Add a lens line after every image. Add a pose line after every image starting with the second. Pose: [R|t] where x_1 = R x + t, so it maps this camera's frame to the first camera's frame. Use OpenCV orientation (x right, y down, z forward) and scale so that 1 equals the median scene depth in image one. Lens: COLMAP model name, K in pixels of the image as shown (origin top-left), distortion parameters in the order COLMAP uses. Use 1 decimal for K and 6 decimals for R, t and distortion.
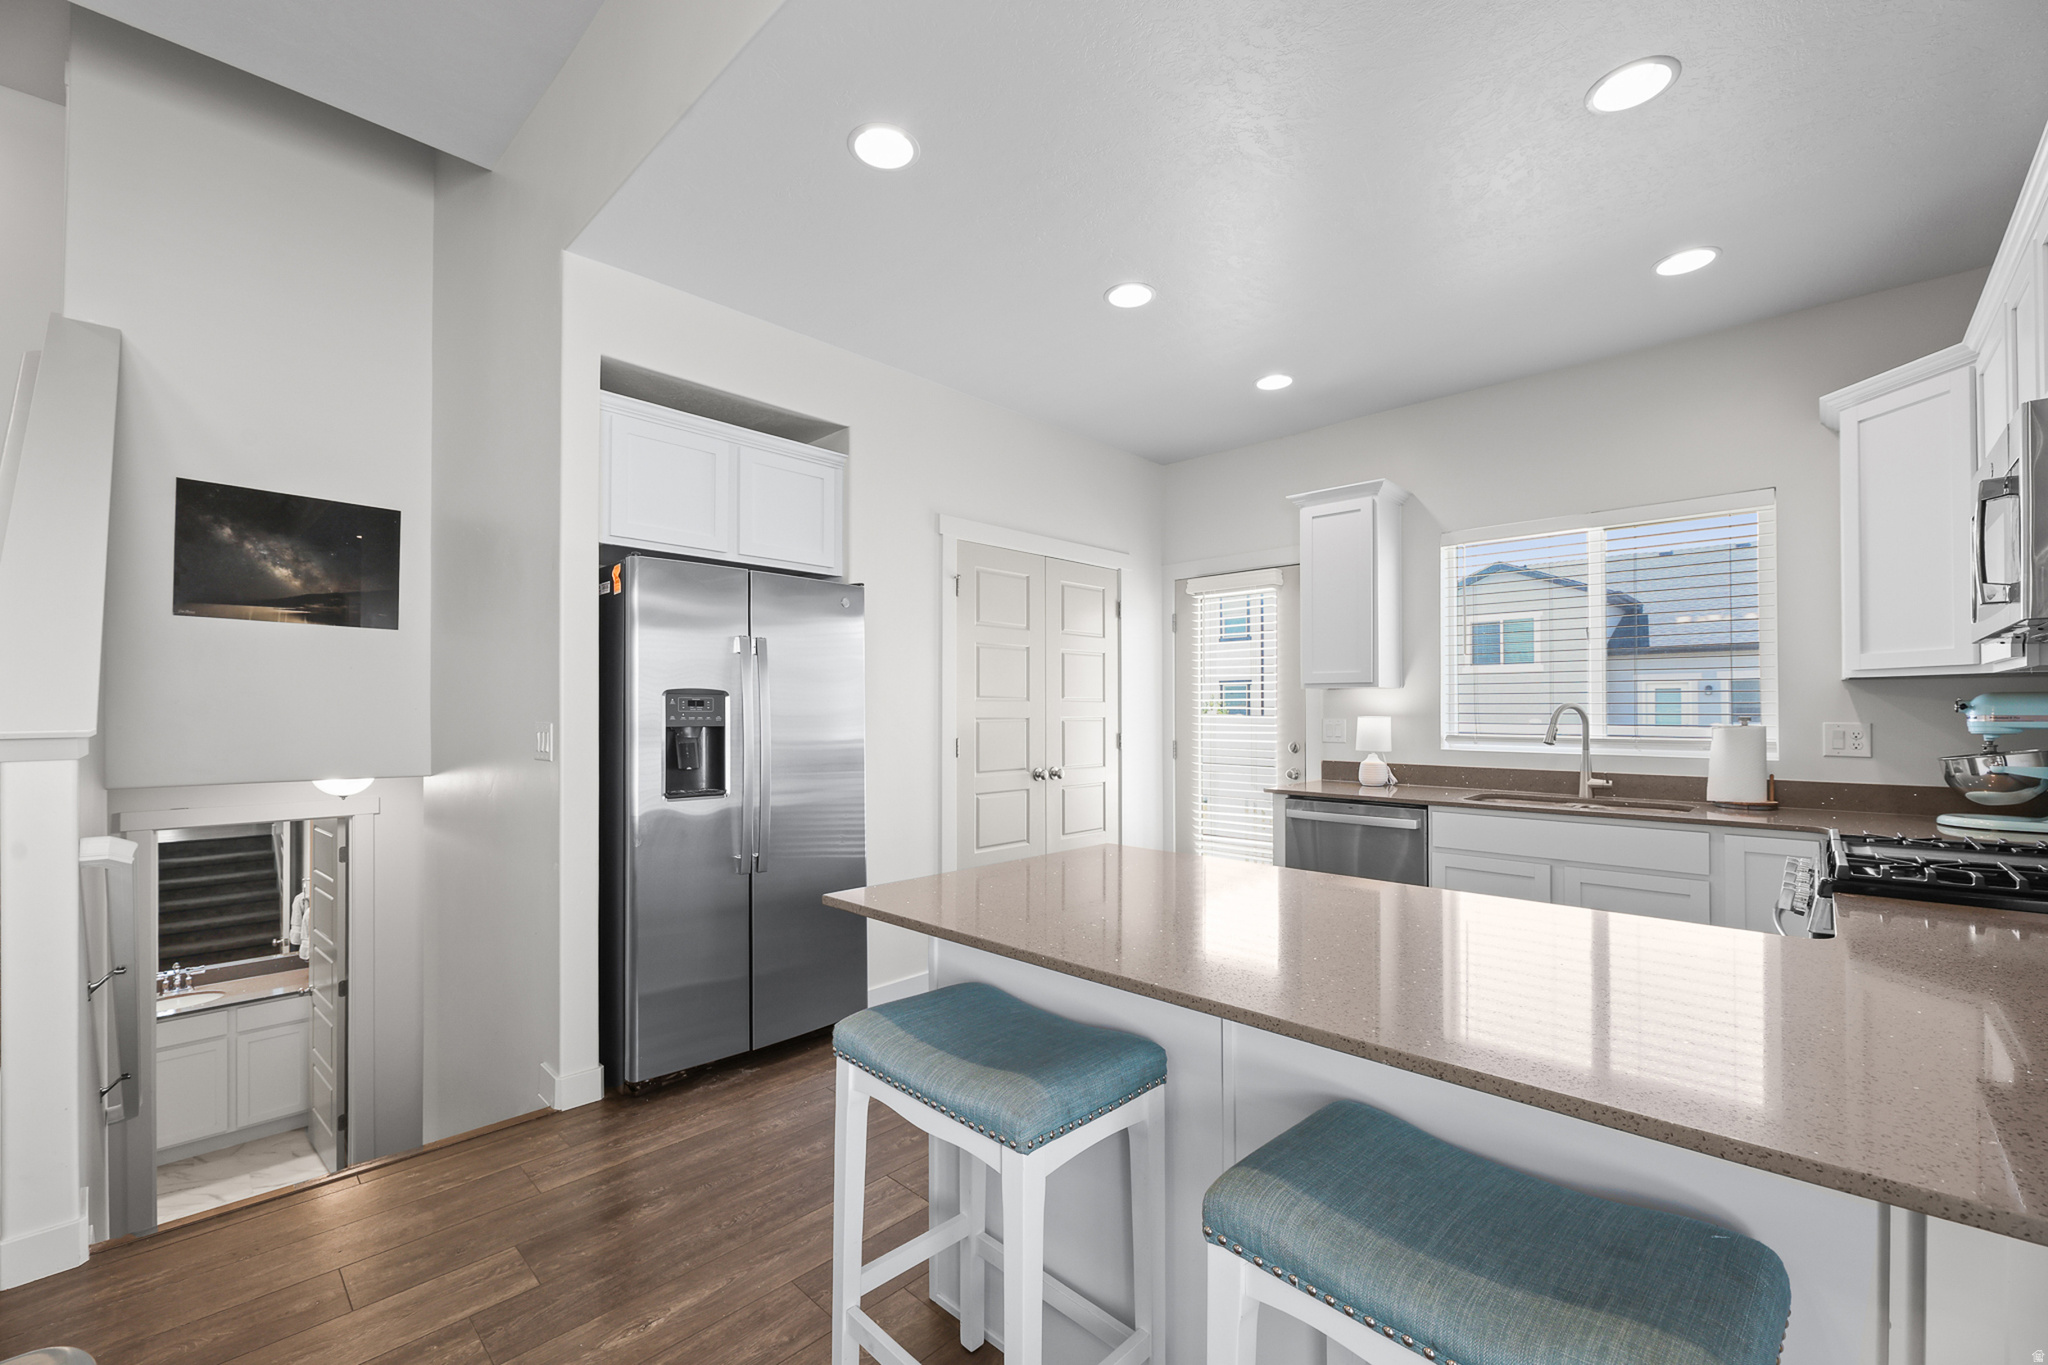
lens RADIAL K [[834.3, 0, 1025.3], [0, 834.3, 706.6], [0, 0, 1]] dist [0.001312, -0.000113]
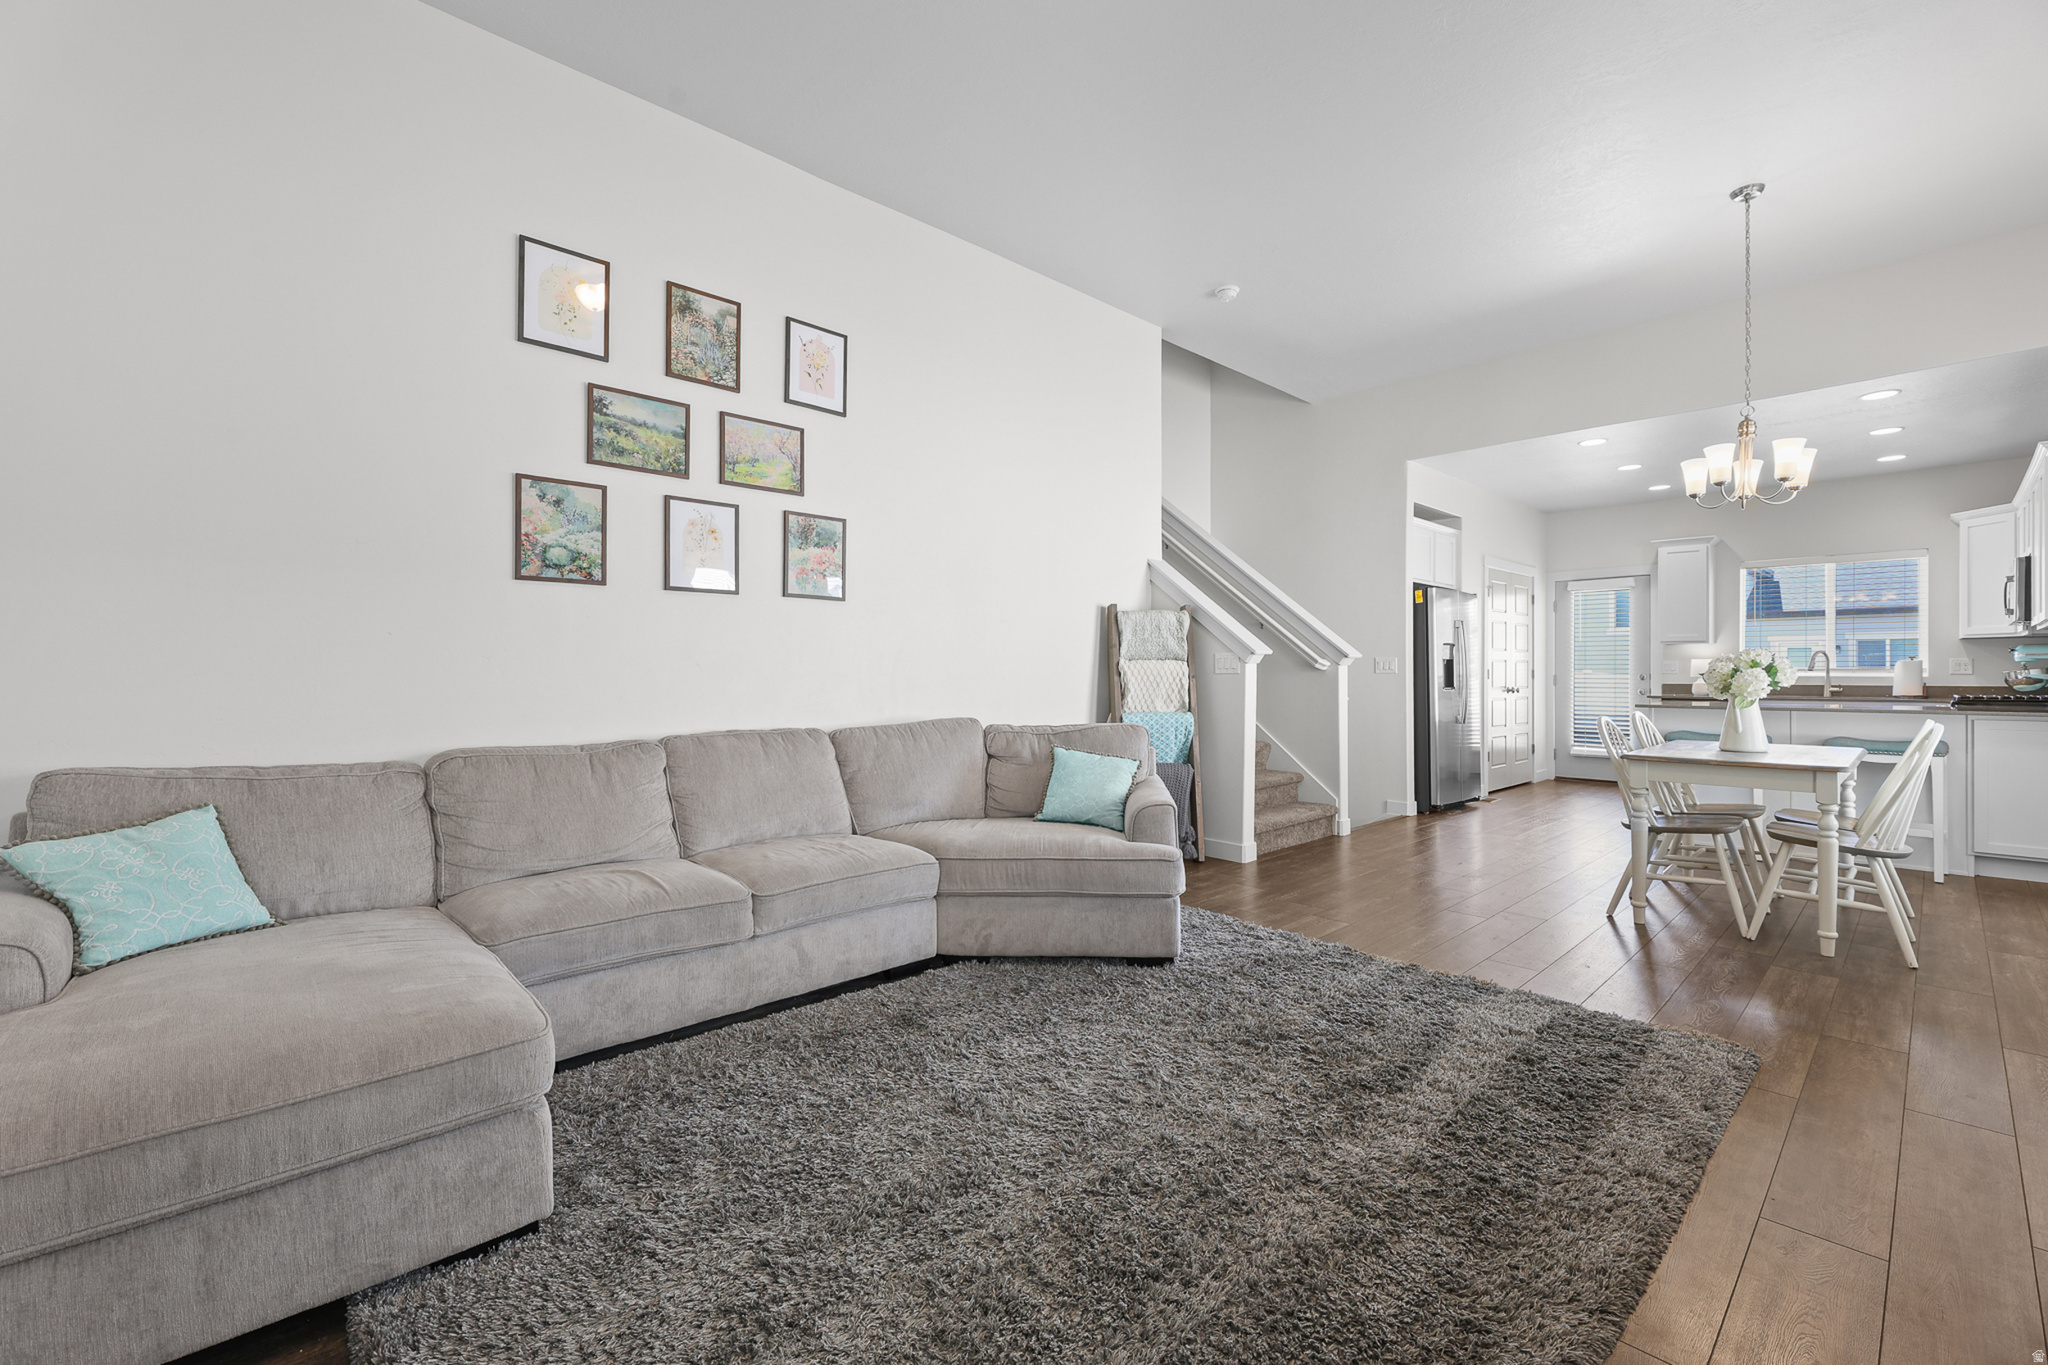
lens RADIAL K [[829.3, 0, 1072.1], [0, 829.3, 678.1], [0, 0, 1]] dist [-0.001609, -0.000315]
pose [[0.999219, 0.001173, -0.039486, -1.108012], [-0.000645, 0.999910, 0.013367, 0.037405], [0.039498, -0.013331, 0.999131, -1.107023]]
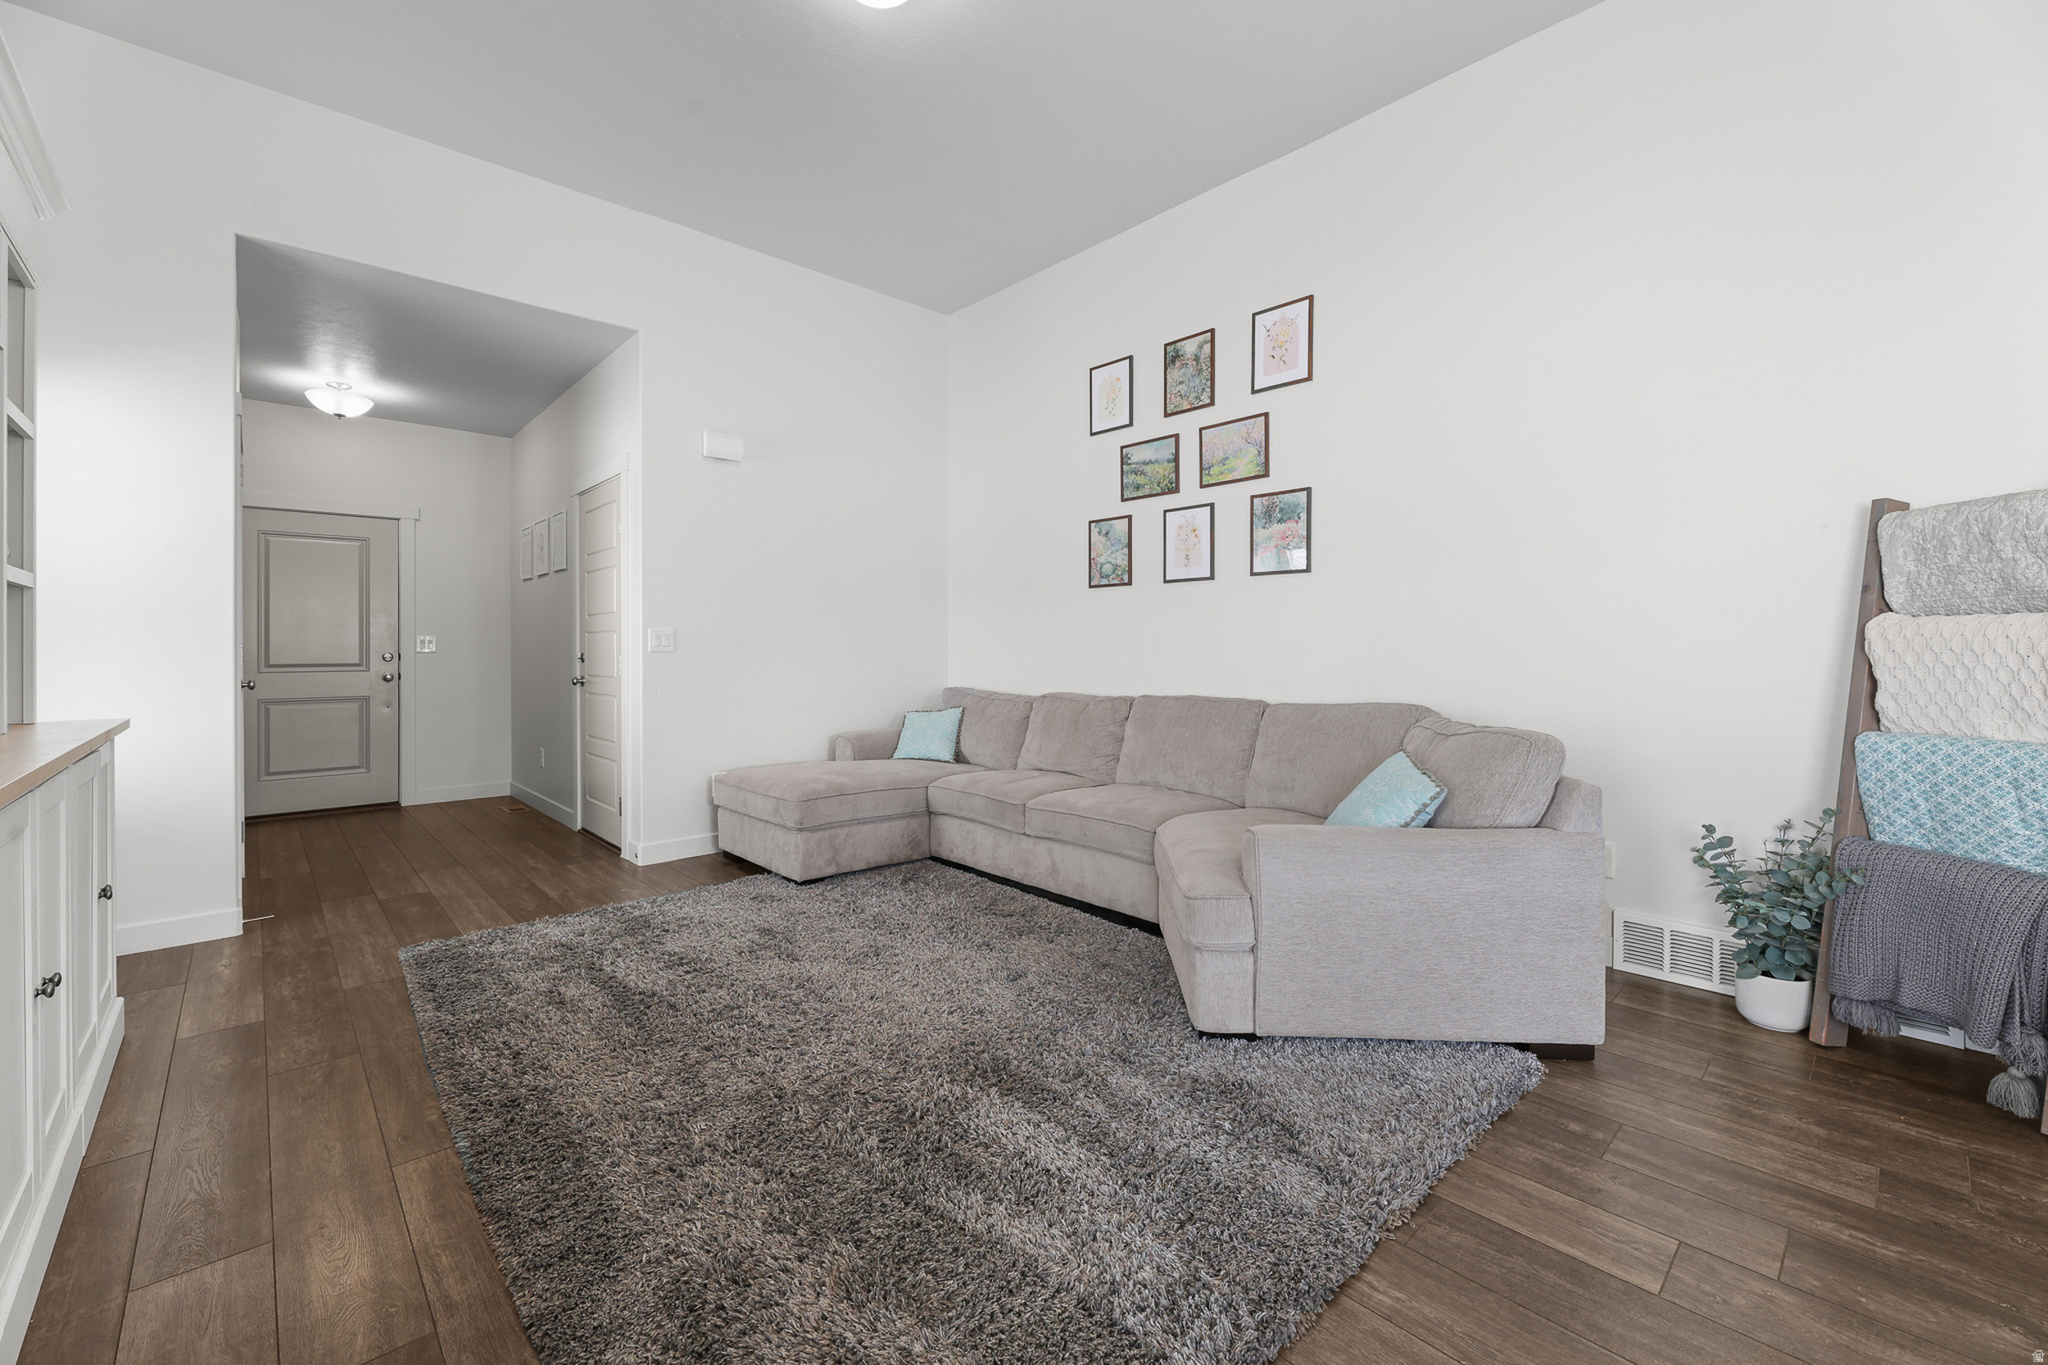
lens RADIAL K [[847.4, 0, 1014.7], [0, 847.4, 647.5], [0, 0, 1]] dist [0.000750, 0.000086]
pose [[-0.064541, 0.001215, -0.997914, -0.335104], [0.010532, 0.999944, 0.000536, 0.041342], [0.997859, -0.010476, -0.064550, -0.308943]]
